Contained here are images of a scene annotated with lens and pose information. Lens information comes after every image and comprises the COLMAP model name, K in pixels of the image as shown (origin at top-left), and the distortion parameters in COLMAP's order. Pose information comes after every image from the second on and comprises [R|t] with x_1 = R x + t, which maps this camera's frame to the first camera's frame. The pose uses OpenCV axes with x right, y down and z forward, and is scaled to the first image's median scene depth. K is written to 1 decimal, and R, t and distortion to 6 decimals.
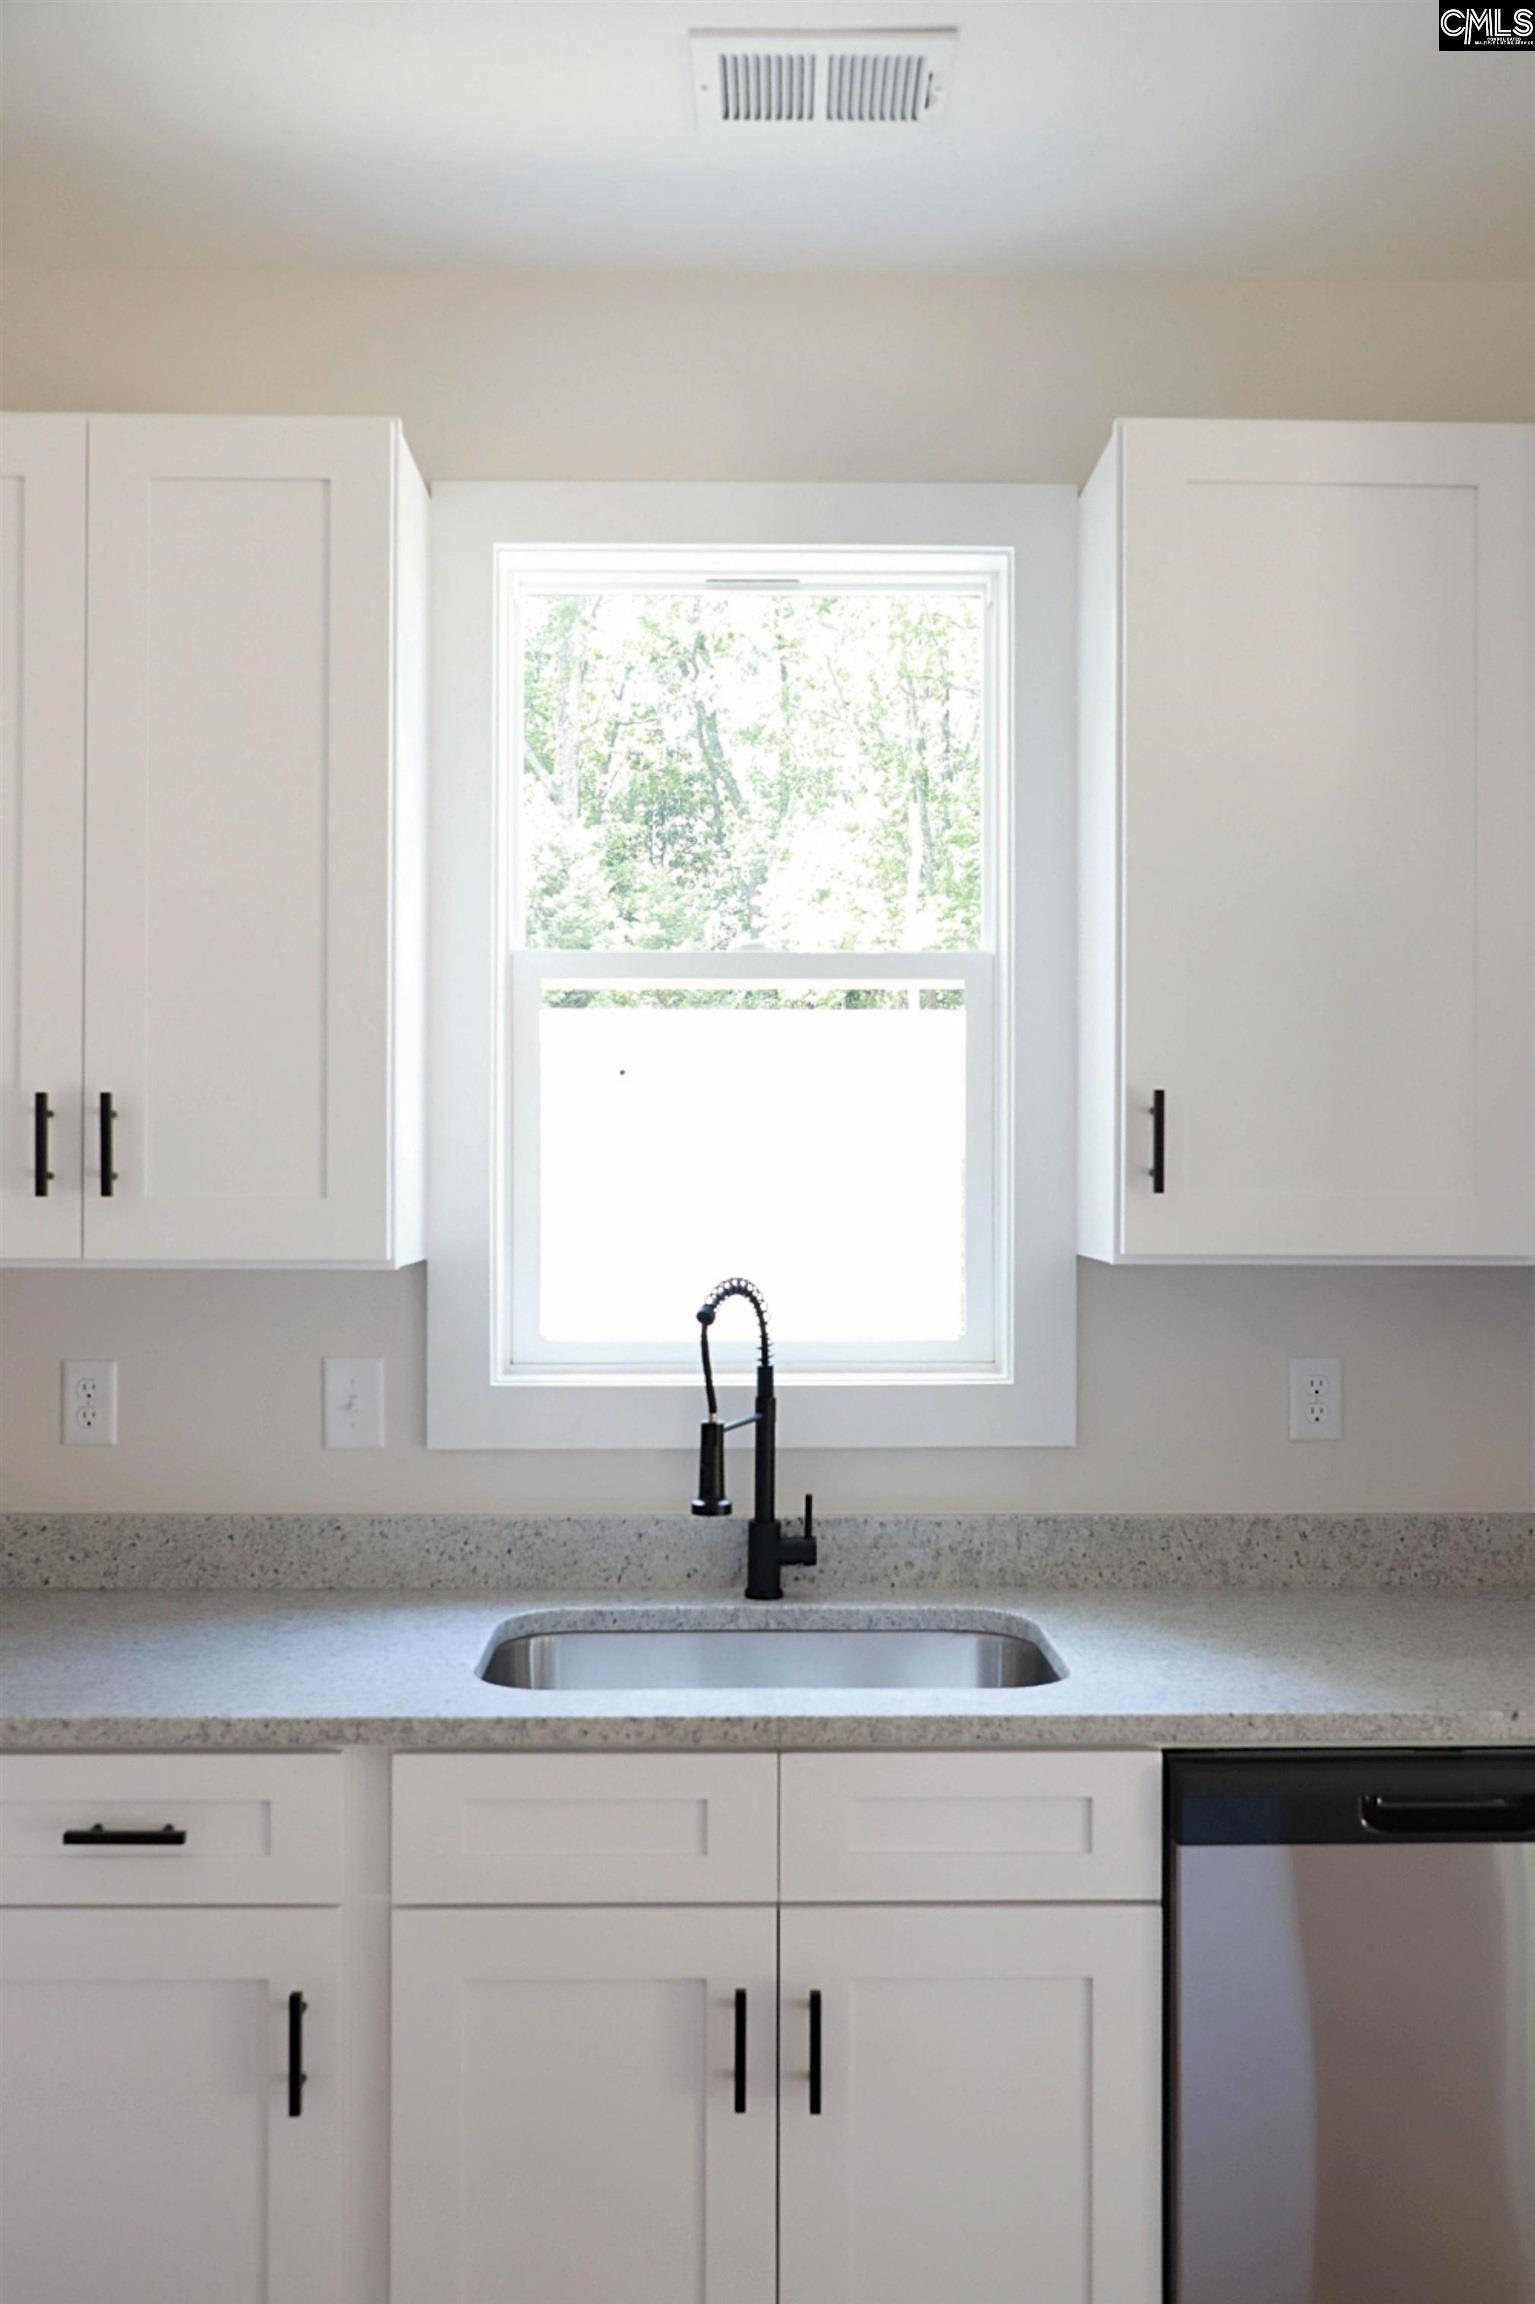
lens RADIAL K [[1917.3, 0, 767.5], [0, 1917.3, 1152.0], [0, 0, 1]] dist [-0.061490, 0.000887]
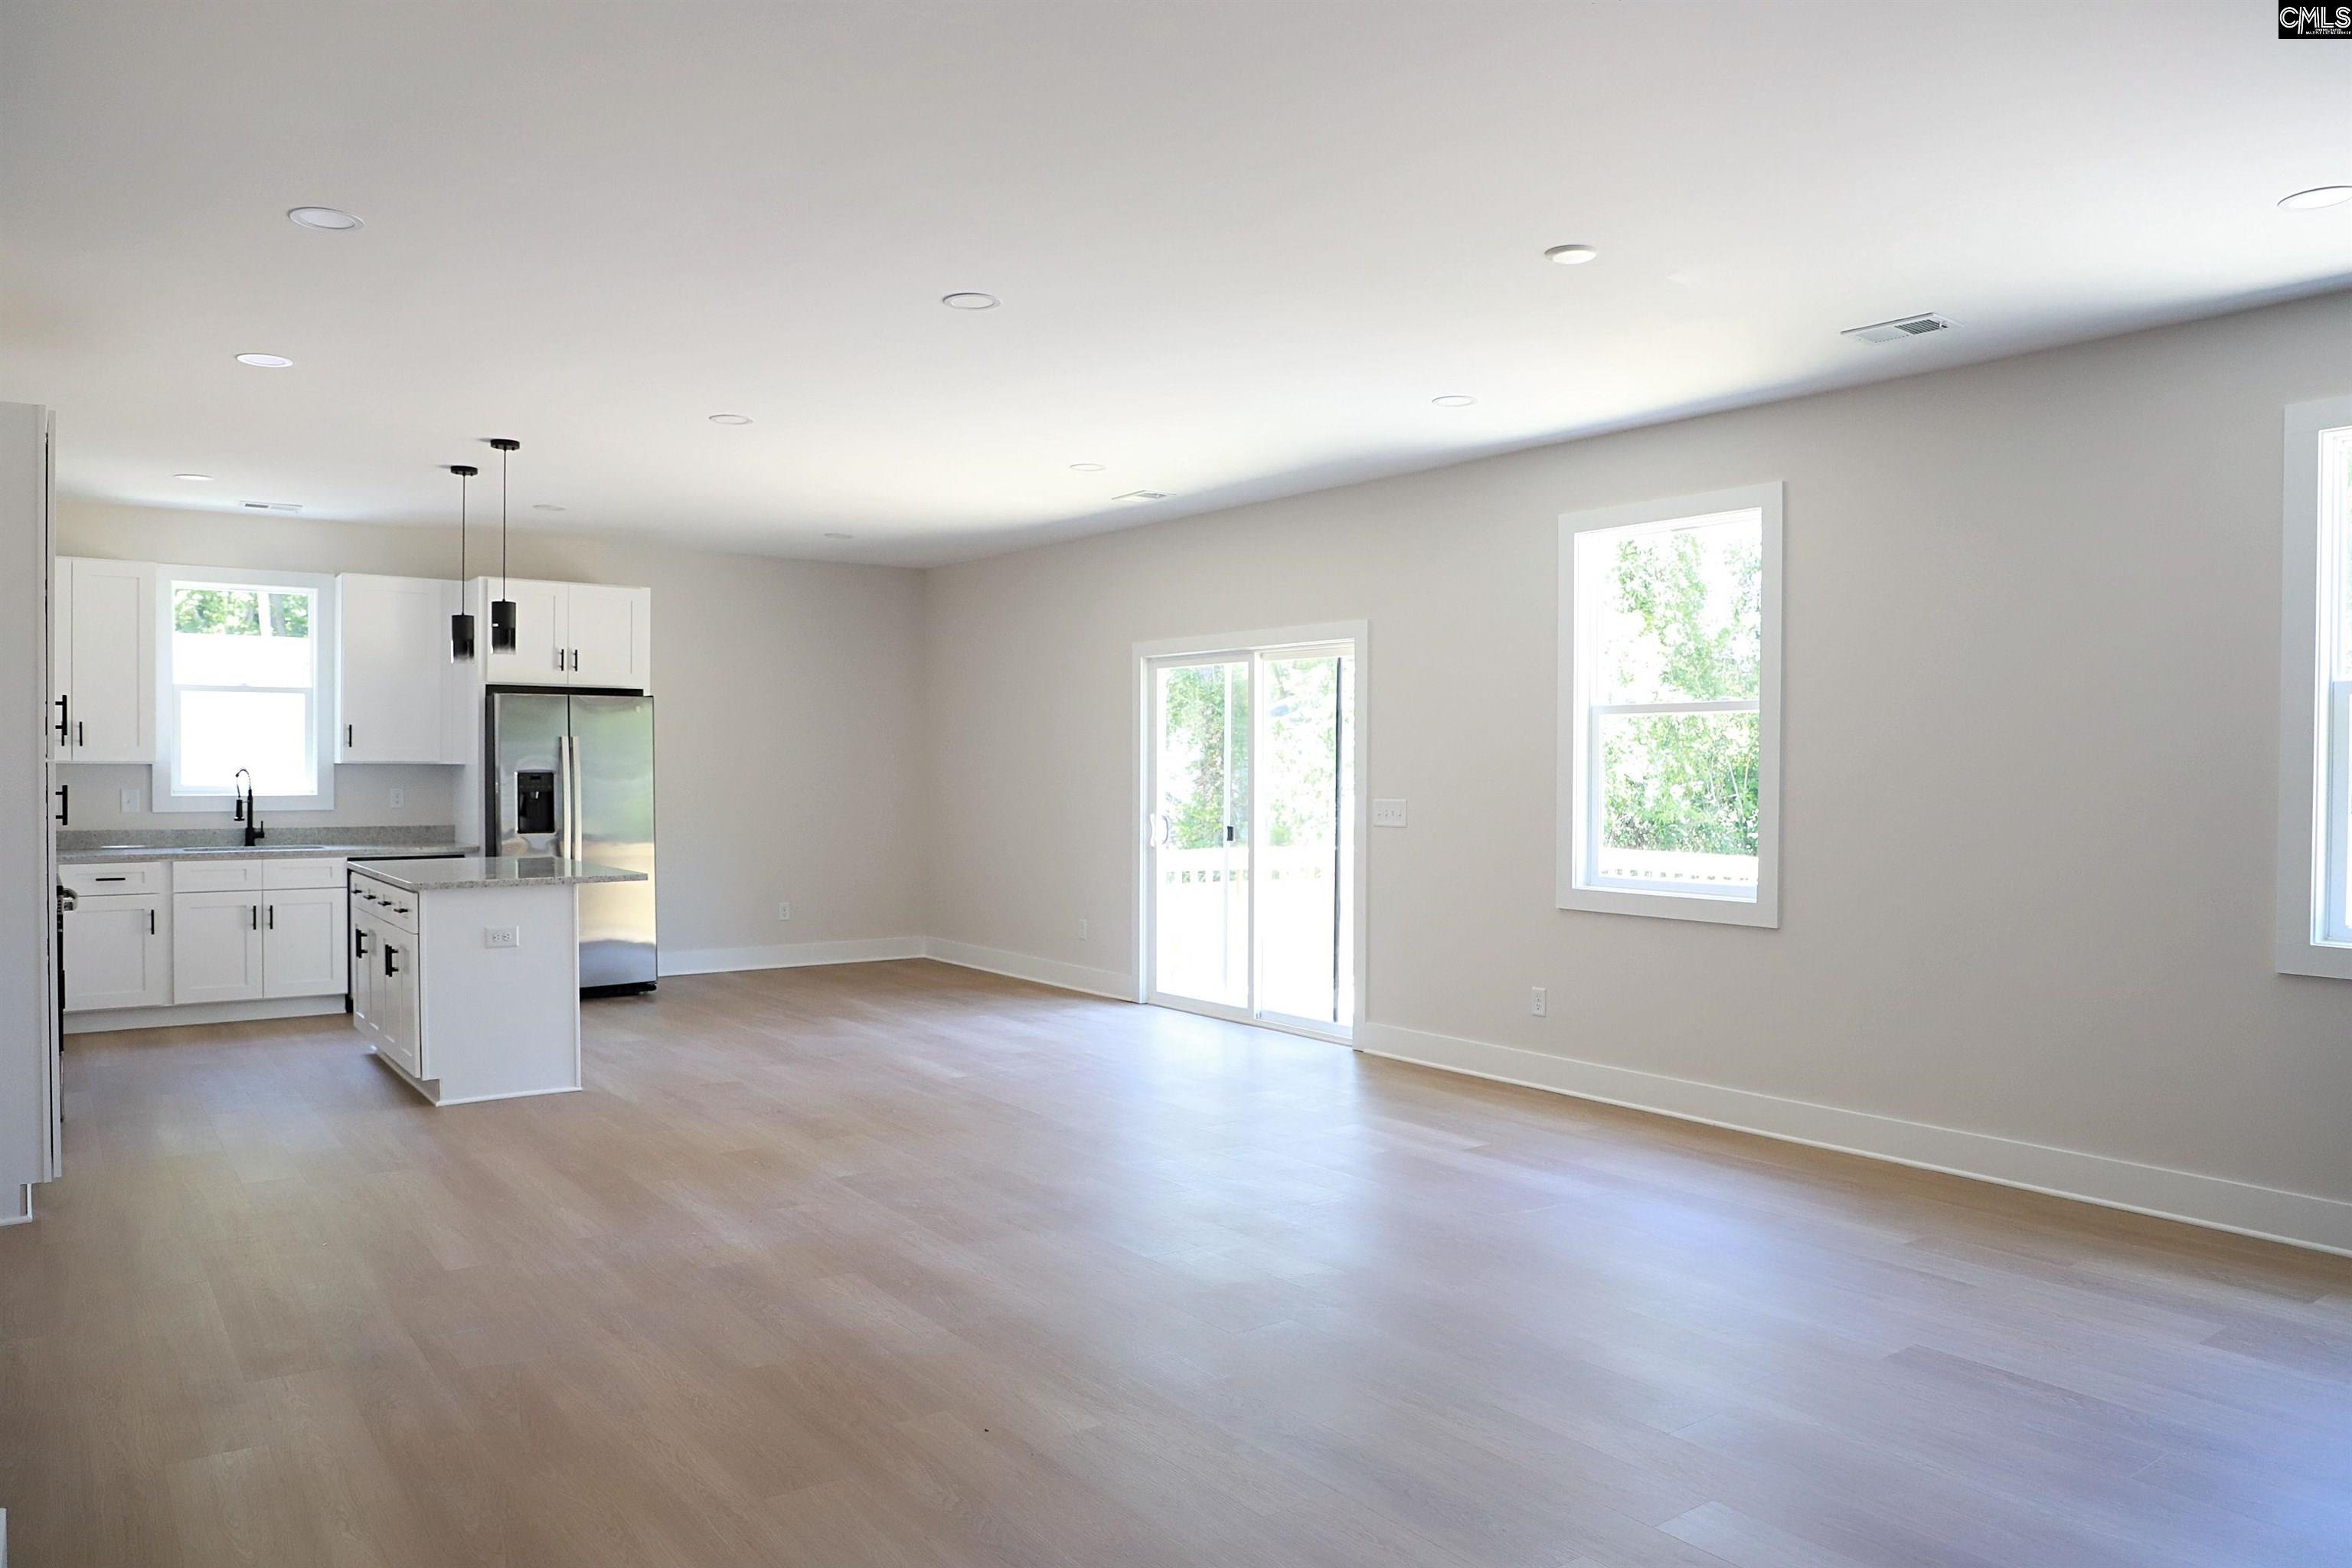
lens RADIAL K [[1601.9, 0, 1176.0], [0, 1601.9, 784.0], [0, 0, 1]] dist [-0.046409, 0.002641]
pose [[0.823332, -0.002869, 0.567552, -0.289722], [-0.011500, 0.999698, 0.021737, 0.003555], [-0.567443, -0.024423, 0.823050, -2.954274]]
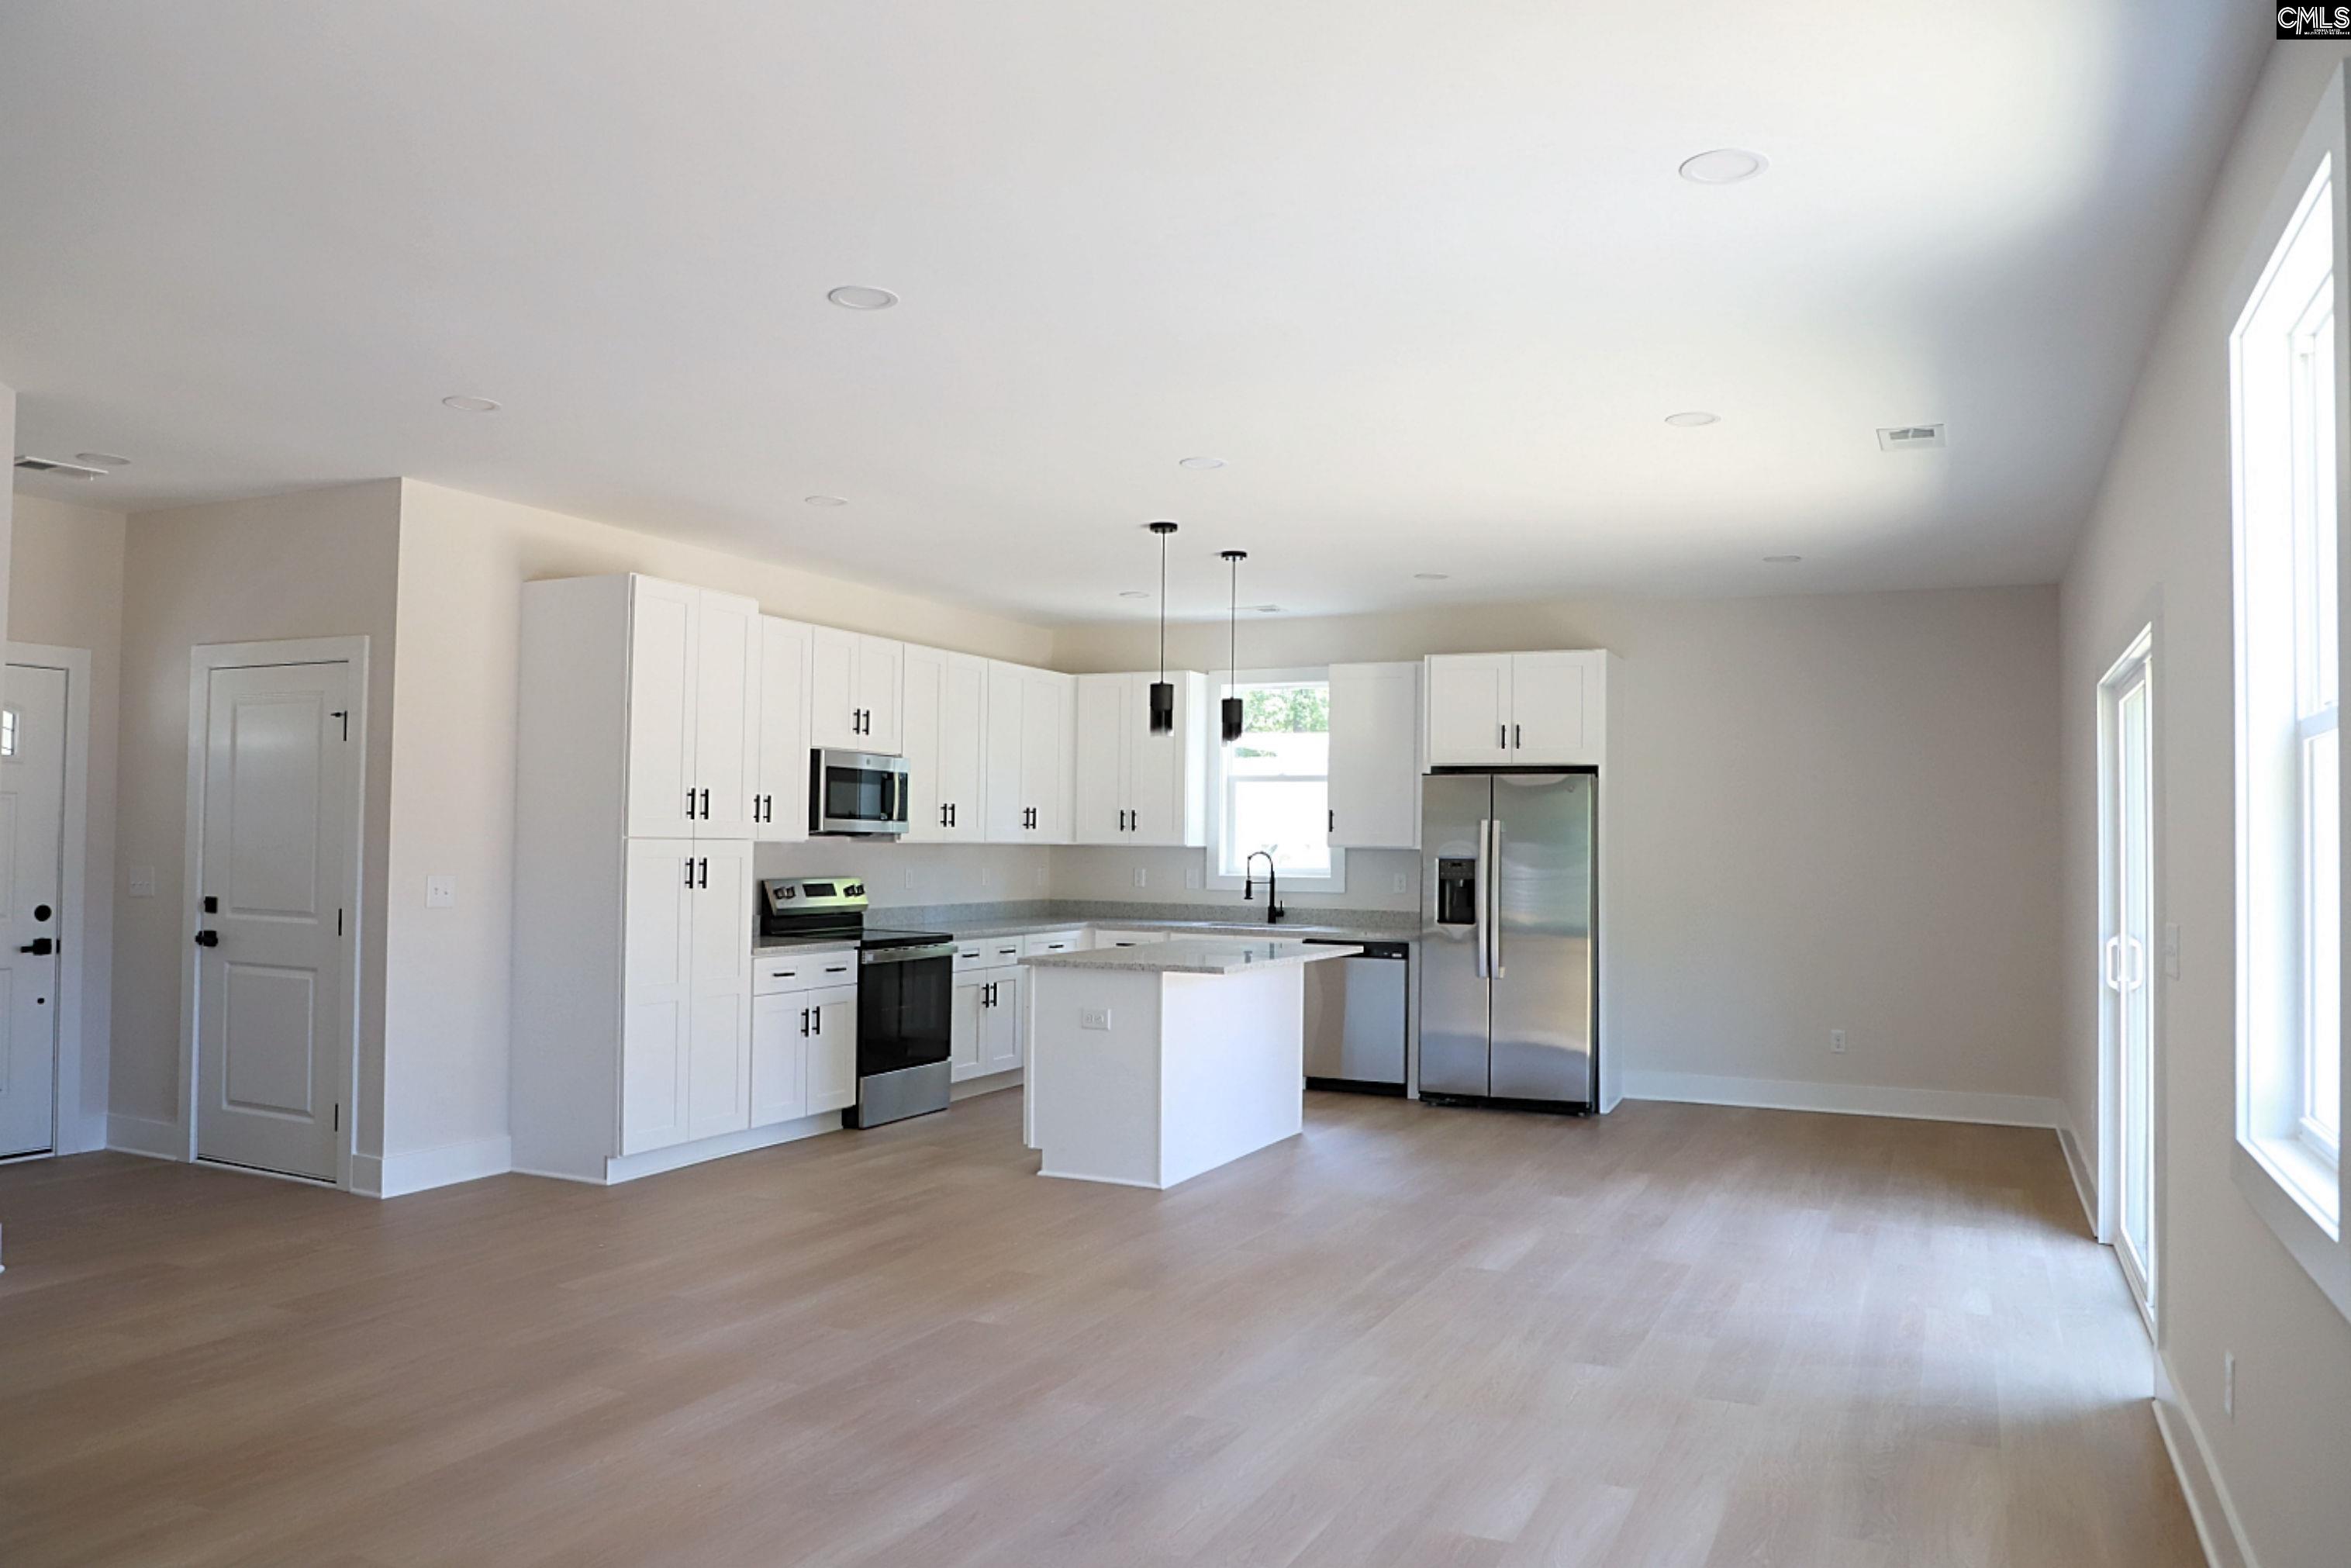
lens RADIAL K [[1654.5, 0, 1175.5], [0, 1654.5, 784.0], [0, 0, 1]] dist [-0.062595, 0.001406]
pose [[0.894164, -0.003656, -0.447725, 1.541261], [-0.008025, 0.999675, -0.024191, 0.003749], [0.447668, 0.025224, 0.893844, -2.579646]]
